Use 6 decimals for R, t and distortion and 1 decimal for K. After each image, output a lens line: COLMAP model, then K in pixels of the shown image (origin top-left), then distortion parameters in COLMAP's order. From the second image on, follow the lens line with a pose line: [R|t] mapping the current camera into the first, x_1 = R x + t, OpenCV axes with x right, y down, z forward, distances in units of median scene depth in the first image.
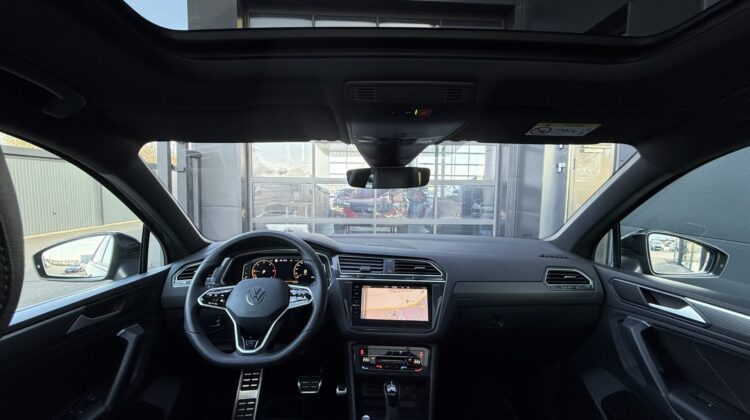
lens RADIAL K [[301.3, 0, 377.3], [0, 301.3, 212.8], [0, 0, 1]] dist [0.000619, 0.000130]
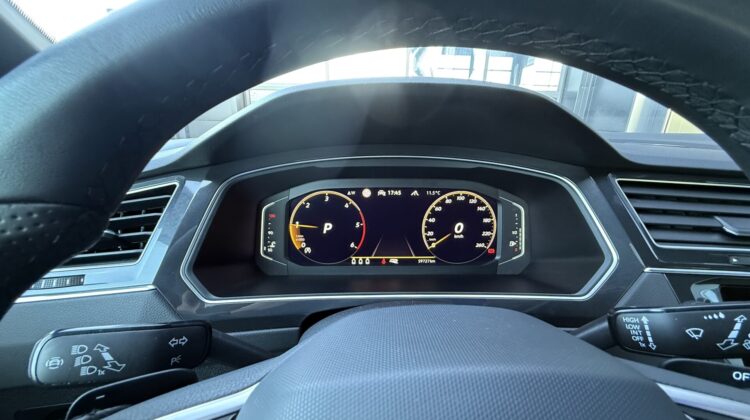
lens RADIAL K [[303.0, 0, 375.0], [0, 303.0, 210.0], [0, 0, 1]] dist [0.002575, 0.000242]
pose [[0.999712, 0.010512, -0.021566, -0.312924], [-0.005508, 0.975458, 0.220117, 0.105852], [0.023351, -0.219935, 0.975235, 0.682055]]
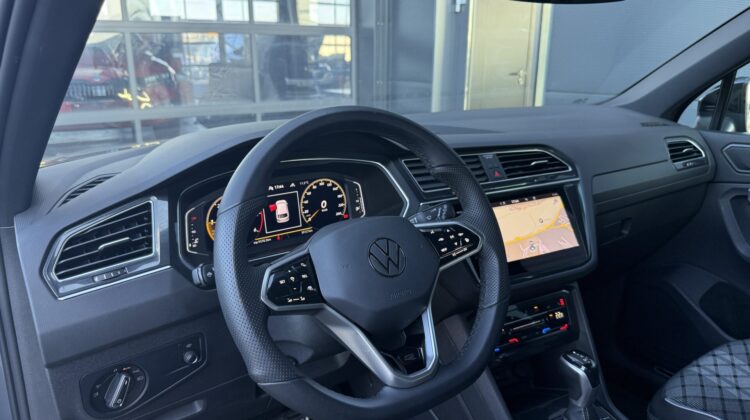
lens RADIAL K [[532.9, 0, 388.9], [0, 532.9, 206.9], [0, 0, 1]] dist [0.096827, -0.145753]
pose [[0.847440, -0.161138, 0.505845, -0.553289], [0.054926, 0.974323, 0.218354, 0.027362], [-0.528042, -0.157258, 0.834531, 0.268577]]
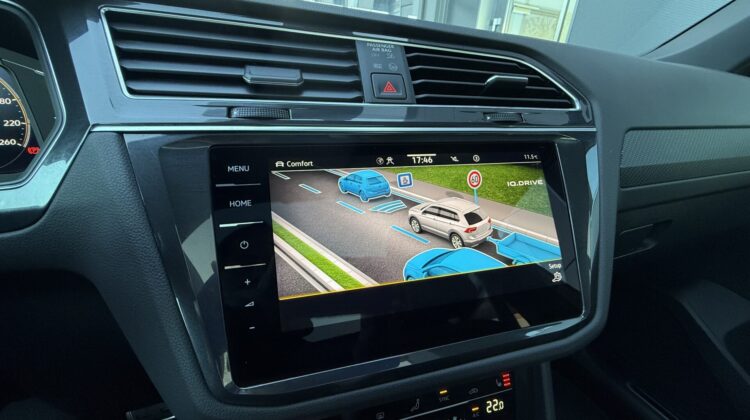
lens RADIAL K [[303.0, 0, 375.0], [0, 303.0, 210.0], [0, 0, 1]] dist [0.002575, 0.000242]
pose [[0.947870, -0.100709, 0.302325, -0.040880], [-0.007764, 0.941165, 0.337859, 0.180576], [-0.318563, -0.322594, 0.891320, 0.700125]]
